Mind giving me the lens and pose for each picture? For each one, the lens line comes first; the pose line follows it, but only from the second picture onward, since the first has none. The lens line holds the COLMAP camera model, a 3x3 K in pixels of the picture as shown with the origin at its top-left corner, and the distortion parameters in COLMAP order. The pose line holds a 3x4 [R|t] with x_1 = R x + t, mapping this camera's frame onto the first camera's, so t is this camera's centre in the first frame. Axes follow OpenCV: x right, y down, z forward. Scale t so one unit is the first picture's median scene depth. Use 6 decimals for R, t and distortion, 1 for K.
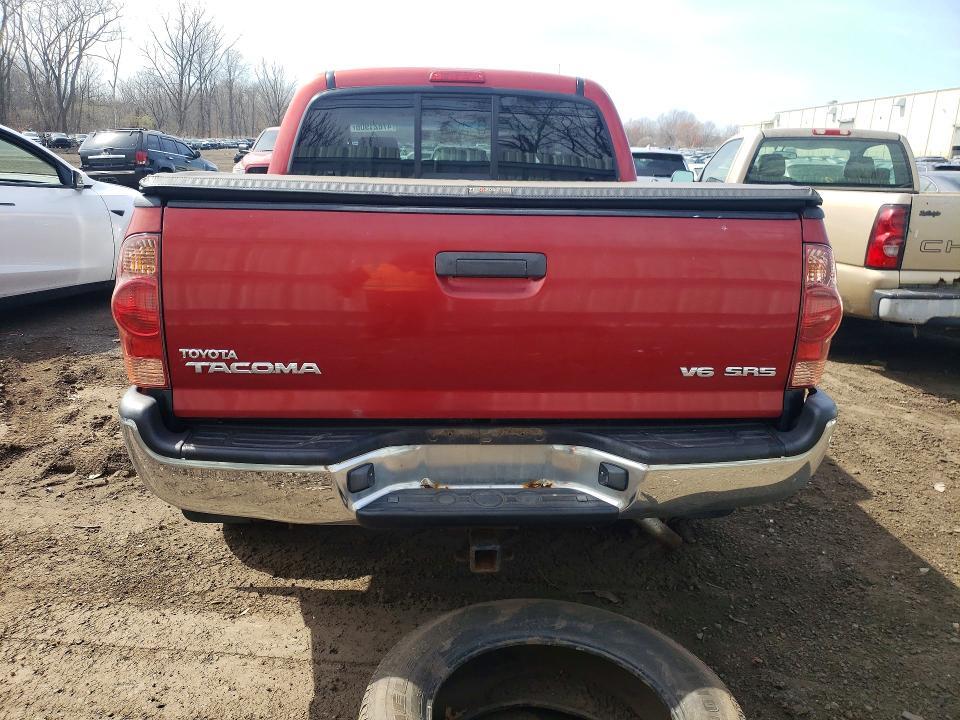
lens RADIAL K [[778.5, 0, 480.0], [0, 778.5, 360.0], [0, 0, 1]] dist [0.003960, 0.005283]
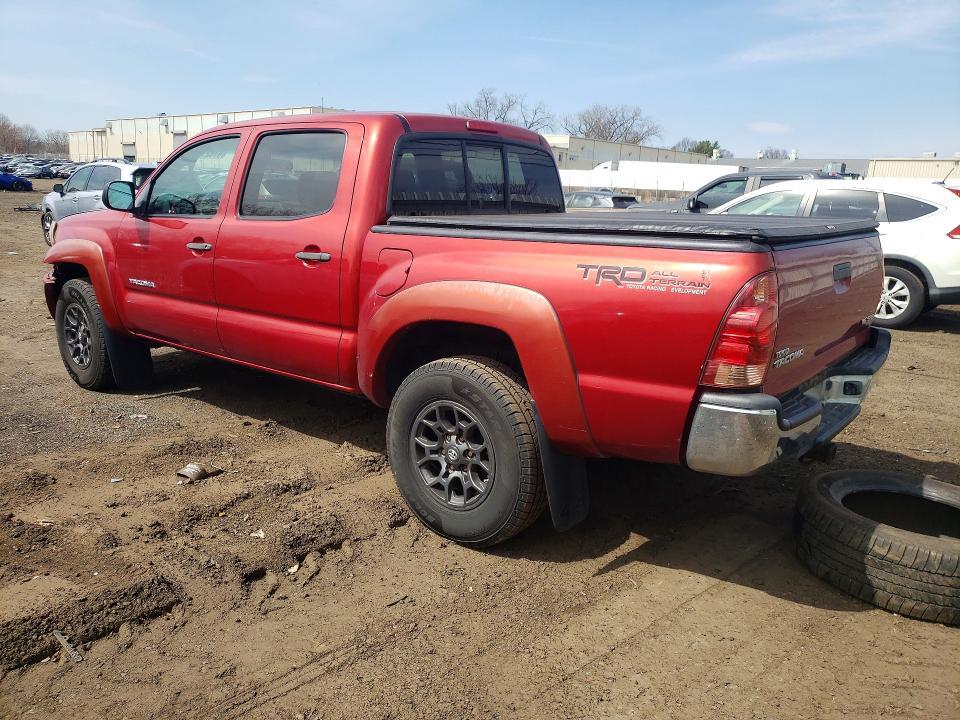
lens RADIAL K [[778.5, 0, 480.0], [0, 778.5, 360.0], [0, 0, 1]] dist [0.003960, 0.005283]
pose [[0.660965, -0.165419, 0.731958, -0.958681], [0.171287, 0.982909, 0.067459, -0.102304], [-0.730607, 0.080787, 0.678002, 0.245505]]
